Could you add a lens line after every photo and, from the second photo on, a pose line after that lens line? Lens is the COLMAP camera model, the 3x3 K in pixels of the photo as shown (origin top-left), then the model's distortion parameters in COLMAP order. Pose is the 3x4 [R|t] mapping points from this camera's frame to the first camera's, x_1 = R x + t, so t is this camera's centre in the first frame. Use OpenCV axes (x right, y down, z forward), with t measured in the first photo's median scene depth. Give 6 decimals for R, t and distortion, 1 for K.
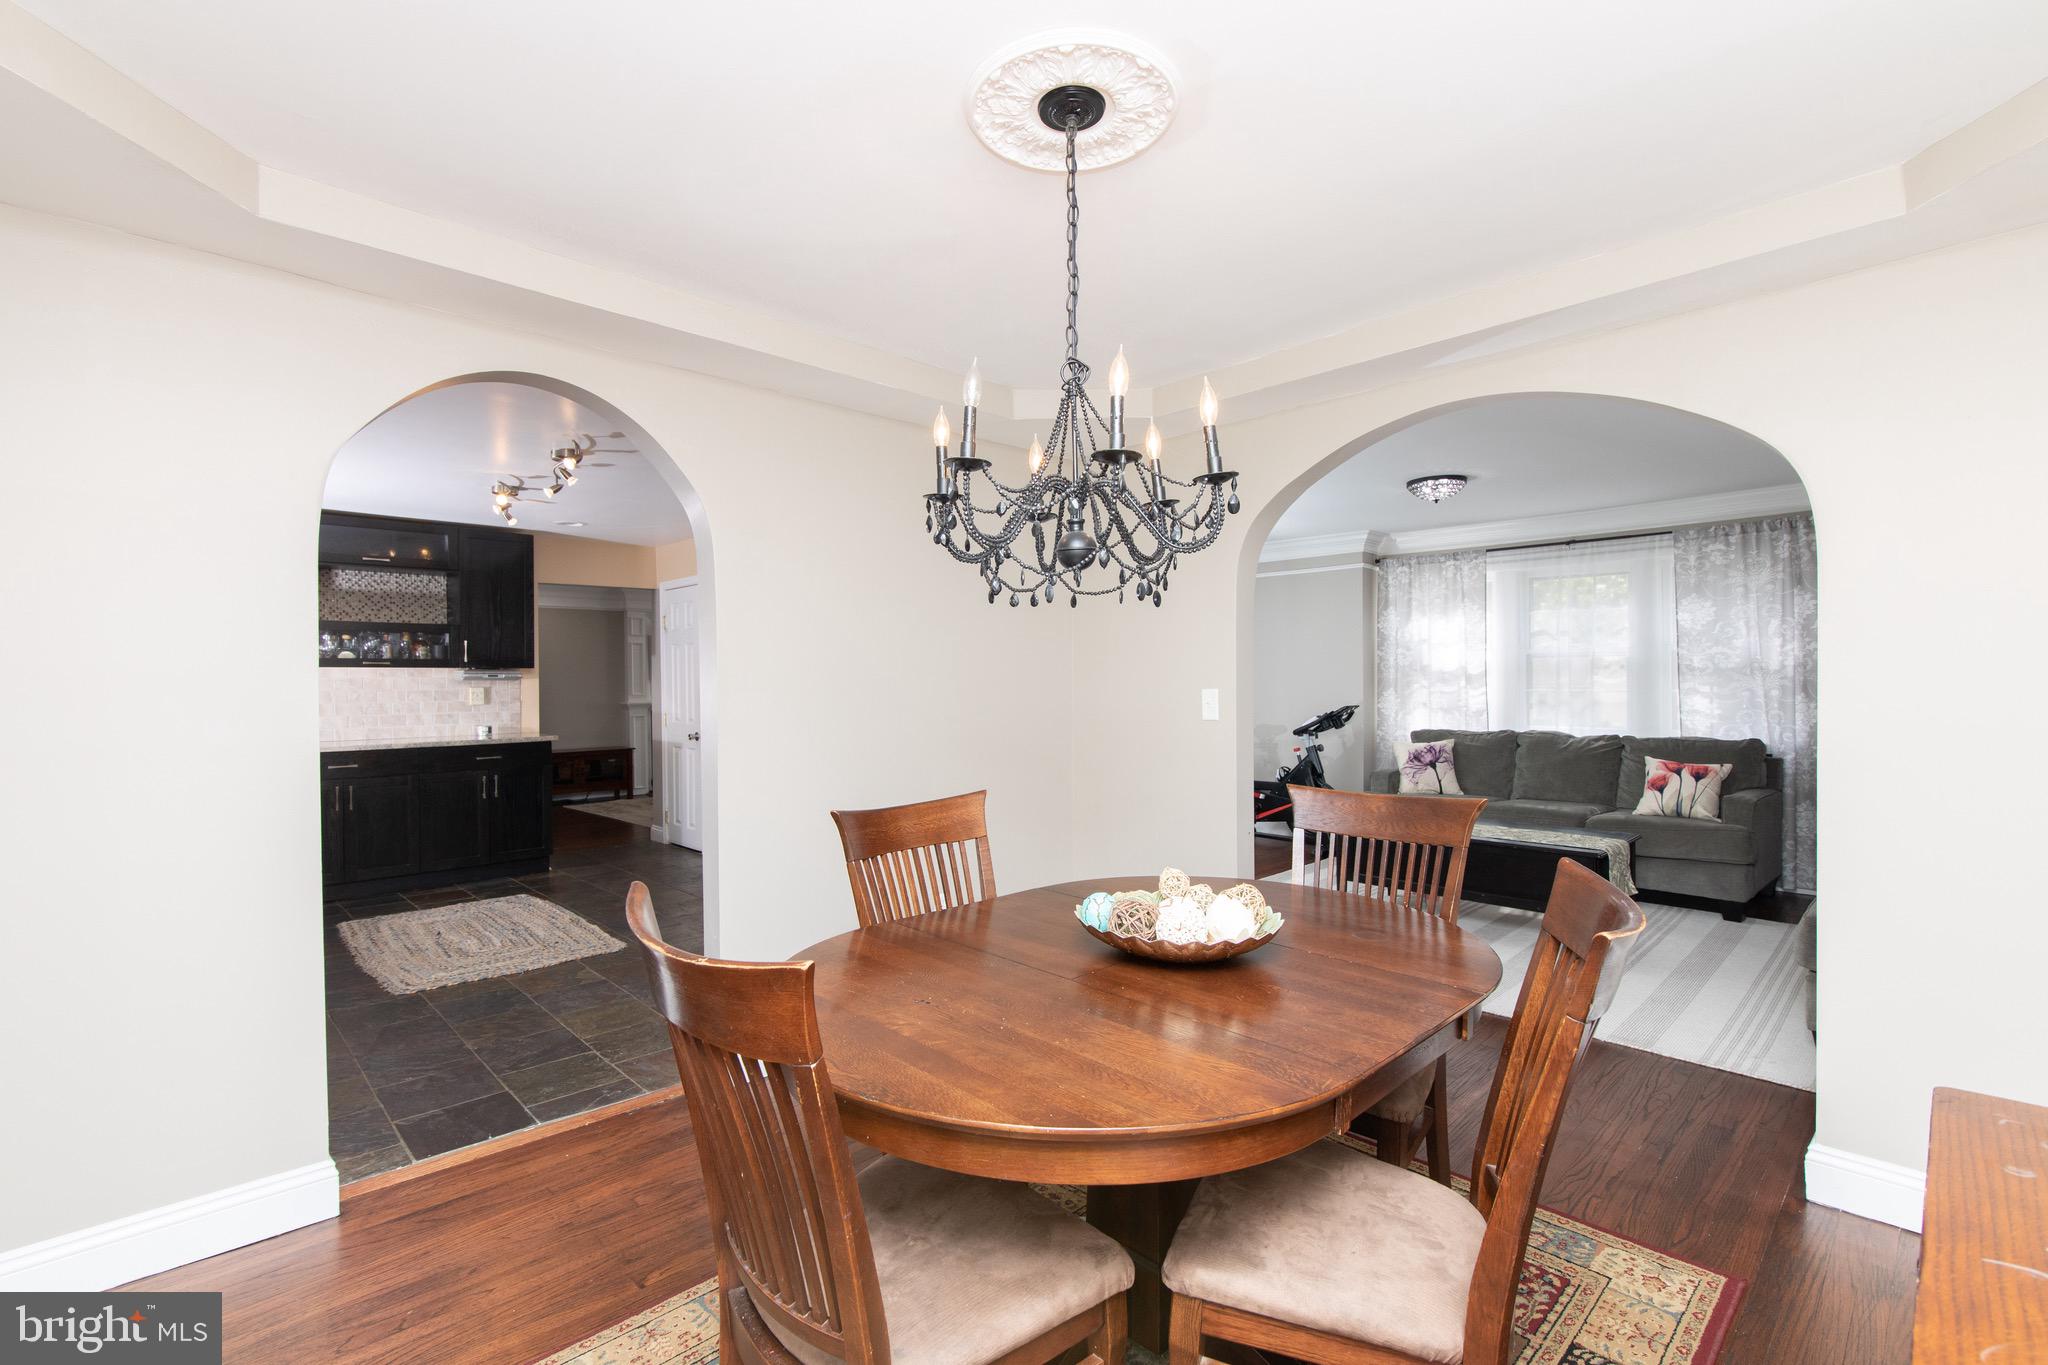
lens RADIAL K [[922.2, 0, 1018.9], [0, 922.2, 684.6], [0, 0, 1]] dist [-0.017260, 0.000144]
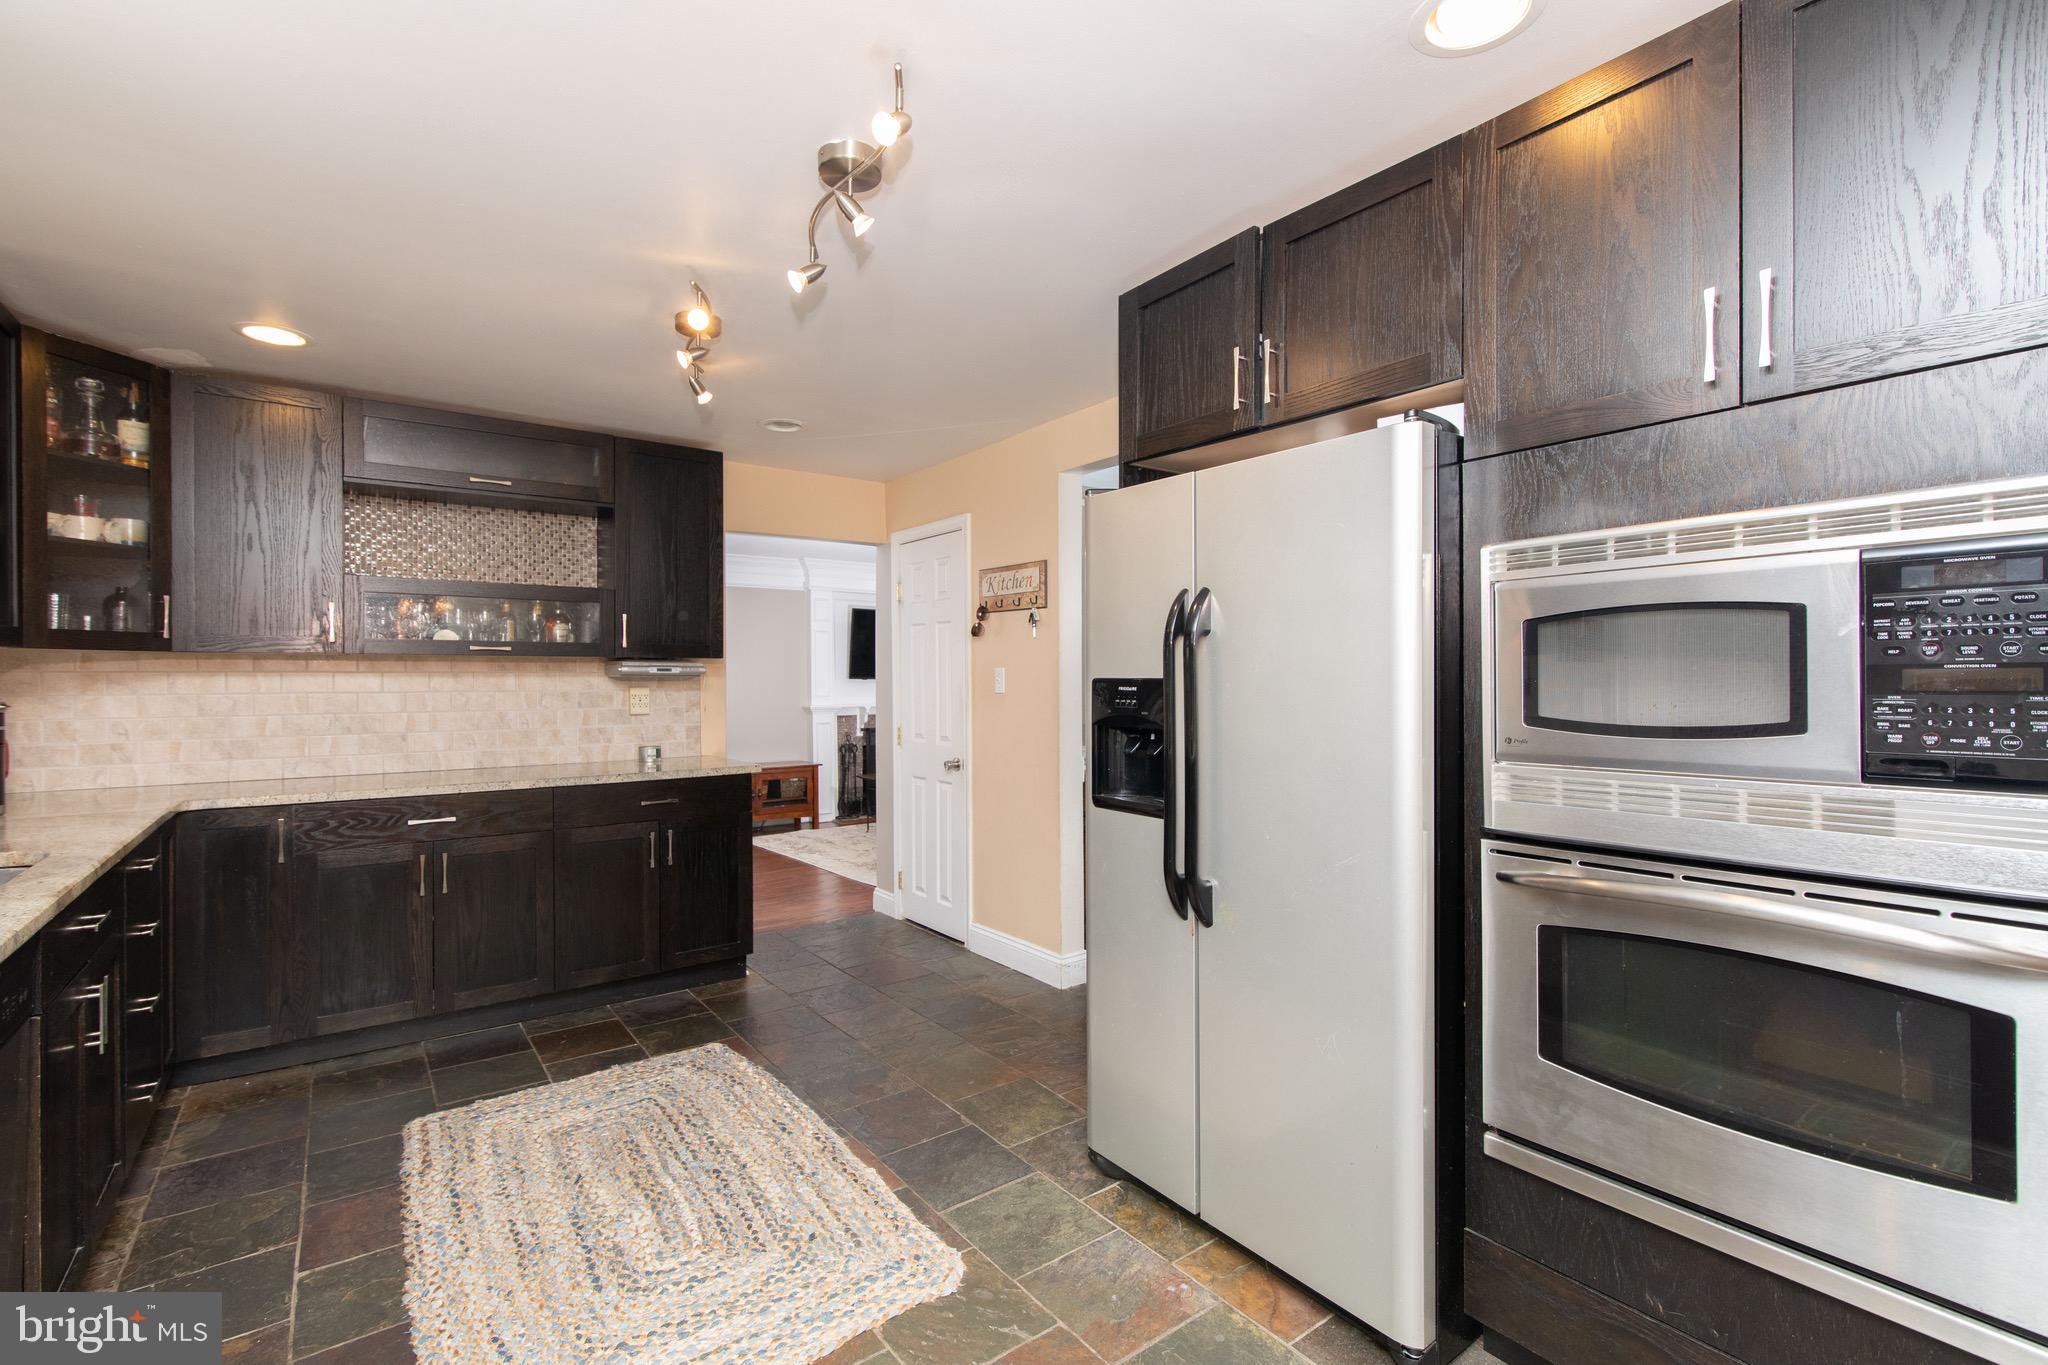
lens RADIAL K [[922.2, 0, 1018.9], [0, 922.2, 684.6], [0, 0, 1]] dist [-0.017260, 0.000144]
pose [[0.991370, 0.004039, -0.131029, -0.253257], [-0.003999, 0.999992, 0.000570, -0.000388], [0.131030, -0.000041, 0.991378, 0.410818]]
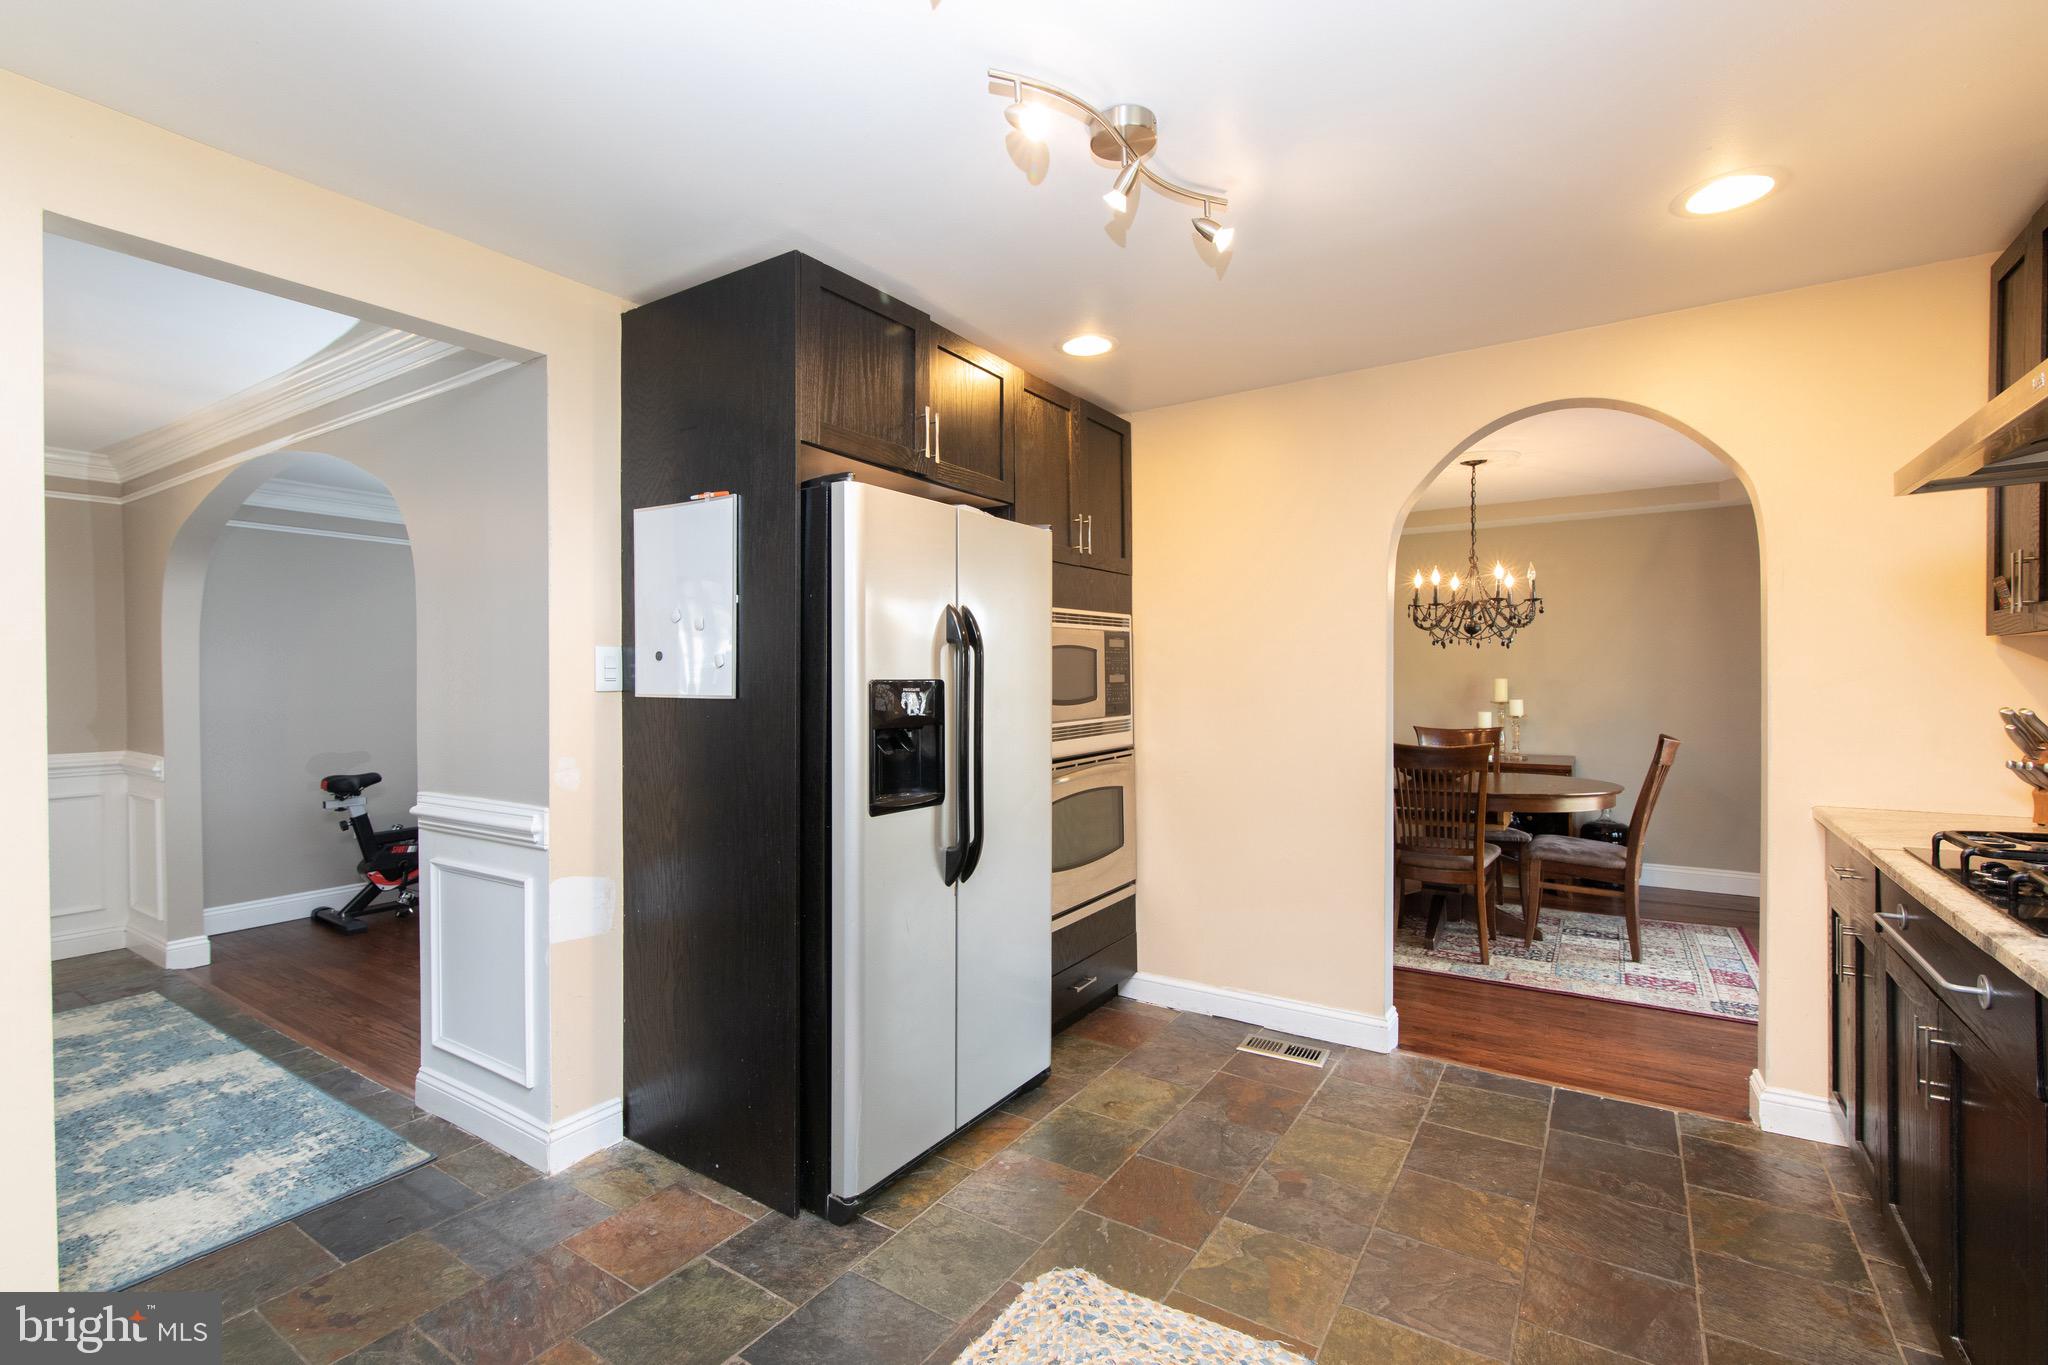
lens RADIAL K [[922.2, 0, 1018.9], [0, 922.2, 684.6], [0, 0, 1]] dist [-0.017260, 0.000144]
pose [[-0.222246, -0.000388, 0.974991, -0.629134], [0.019987, 0.999788, 0.004954, -0.001756], [-0.974786, 0.020588, -0.222191, 0.811273]]
